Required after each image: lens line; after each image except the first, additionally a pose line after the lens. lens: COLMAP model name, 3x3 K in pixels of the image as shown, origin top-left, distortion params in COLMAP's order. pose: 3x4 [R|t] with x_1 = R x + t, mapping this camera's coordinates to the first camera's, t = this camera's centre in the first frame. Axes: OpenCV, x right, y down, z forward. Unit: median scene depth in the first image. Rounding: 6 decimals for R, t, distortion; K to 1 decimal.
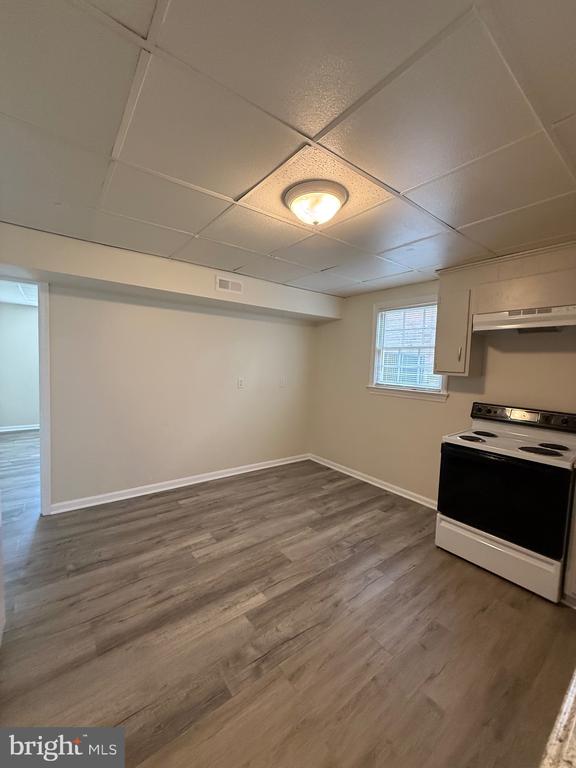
lens RADIAL K [[306.1, 0, 286.8], [0, 306.1, 381.7], [0, 0, 1]] dist [-0.000269, -0.000088]
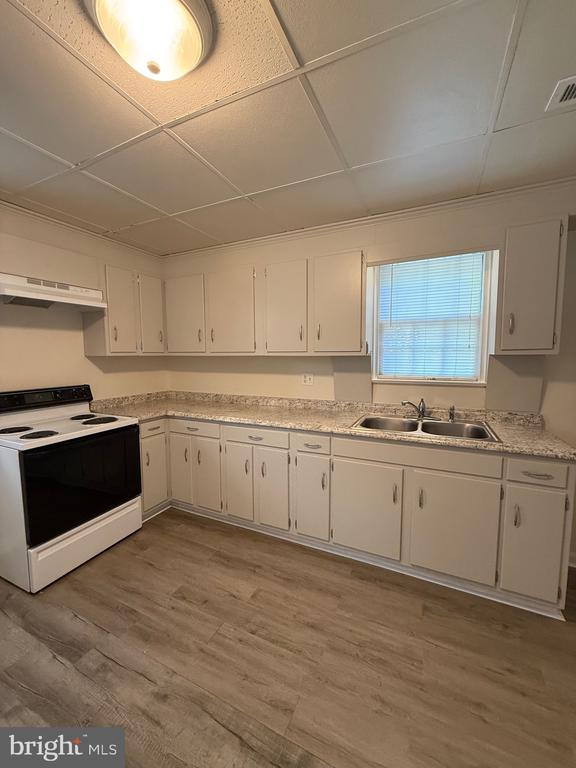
lens RADIAL K [[306.1, 0, 286.8], [0, 306.1, 381.7], [0, 0, 1]] dist [-0.000269, -0.000088]
pose [[-0.451944, -0.116044, 0.884466, -0.423996], [0.045128, 0.987259, 0.152590, -0.047346], [-0.890904, 0.108876, -0.440948, 0.863081]]
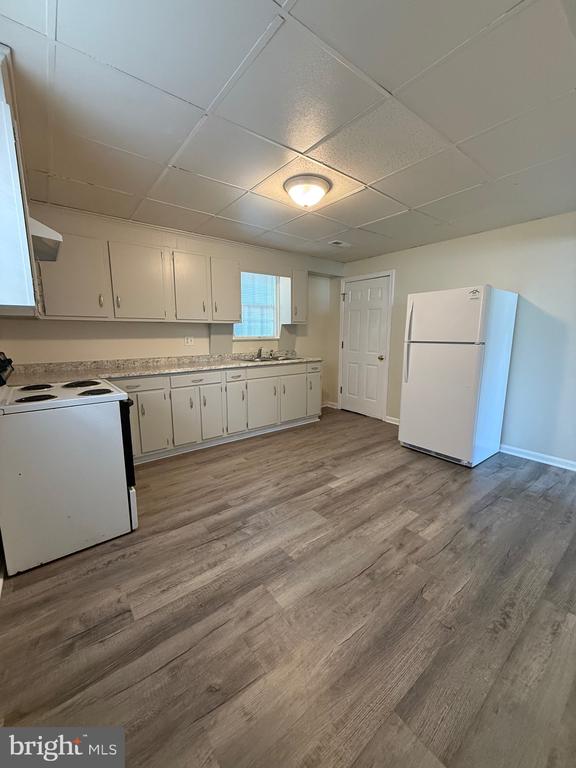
lens RADIAL K [[306.1, 0, 286.8], [0, 306.1, 381.7], [0, 0, 1]] dist [-0.000269, -0.000088]
pose [[-0.999357, -0.033439, -0.012903, 0.135822], [-0.035469, 0.974455, 0.221766, -0.039239], [0.005158, 0.222081, -0.975015, 2.000827]]
